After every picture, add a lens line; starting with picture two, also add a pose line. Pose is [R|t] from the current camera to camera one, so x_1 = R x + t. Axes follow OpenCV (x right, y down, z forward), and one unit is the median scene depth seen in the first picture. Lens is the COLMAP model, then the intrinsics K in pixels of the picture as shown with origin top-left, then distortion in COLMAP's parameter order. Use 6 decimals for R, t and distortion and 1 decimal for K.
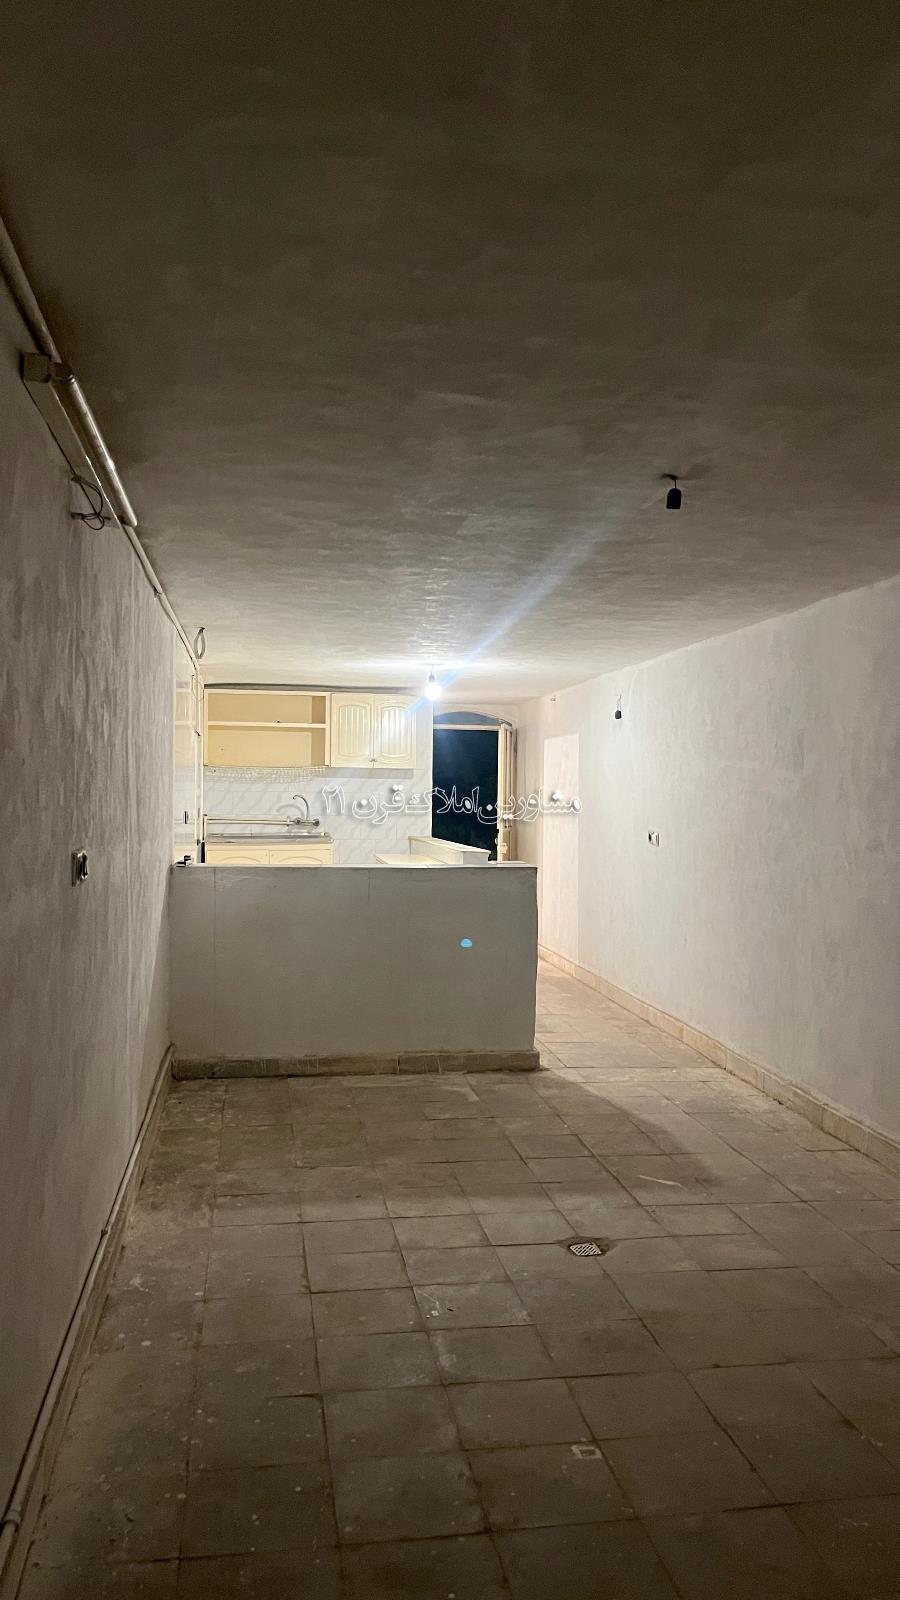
lens RADIAL K [[1271.8, 0, 450.0], [0, 1271.8, 800.4], [0, 0, 1]] dist [-0.009348, -0.002281]
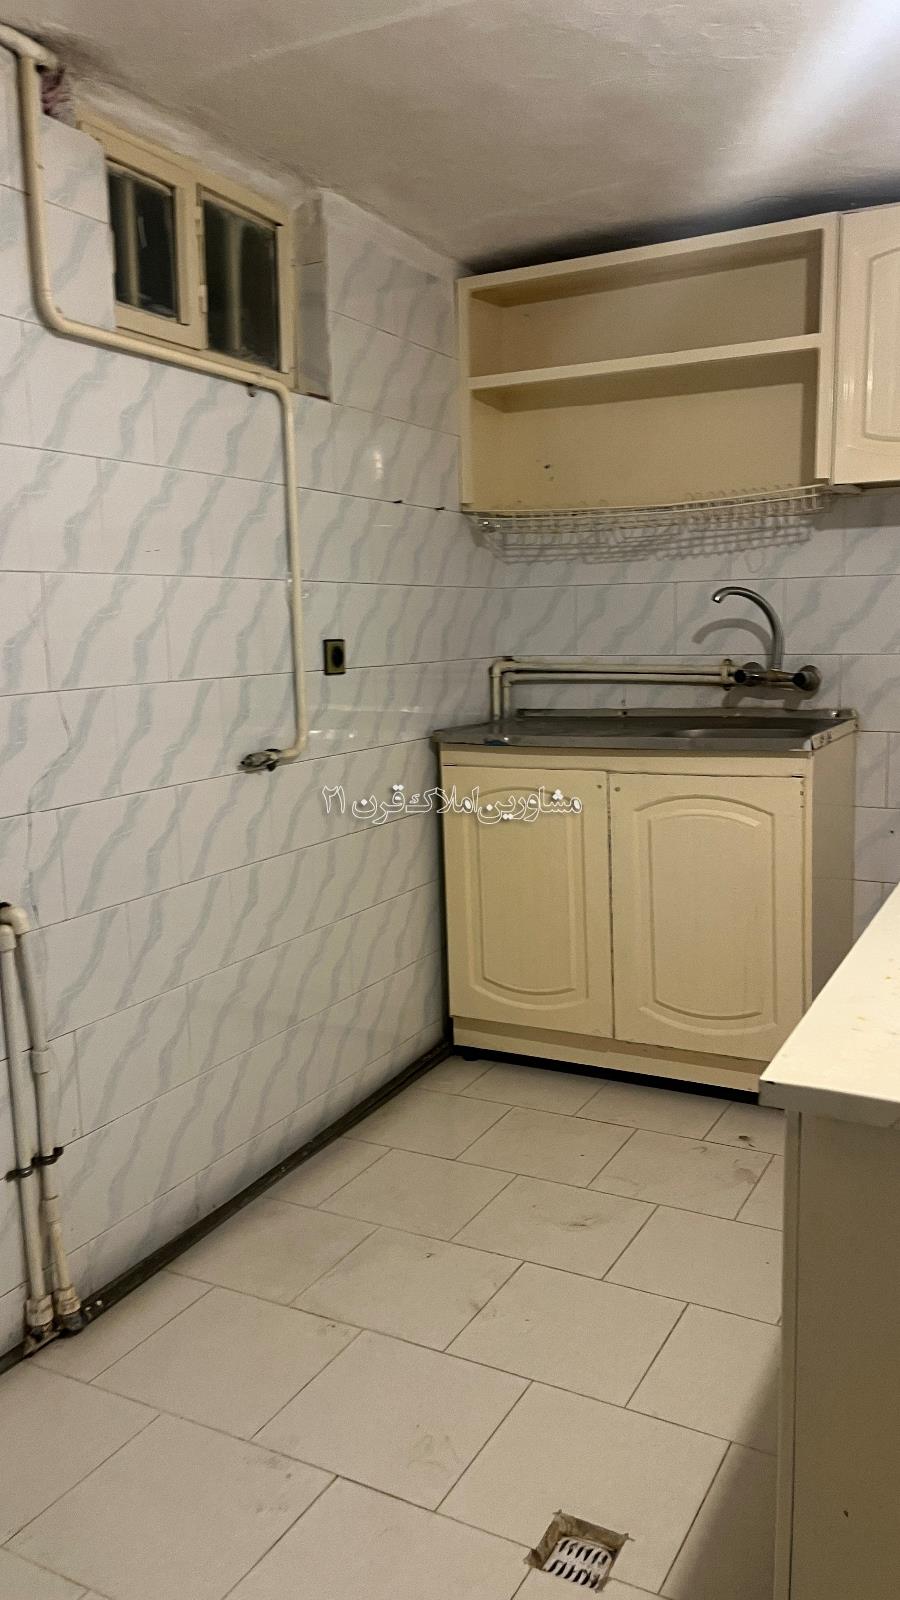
lens RADIAL K [[1271.8, 0, 454.2], [0, 1271.8, 800.5], [0, 0, 1]] dist [-0.009348, -0.002281]
pose [[0.806014, 0.056547, -0.589189, 0.009200], [0.030865, 0.990056, 0.137244, 0.001924], [0.591091, -0.128805, 0.796254, 0.698434]]
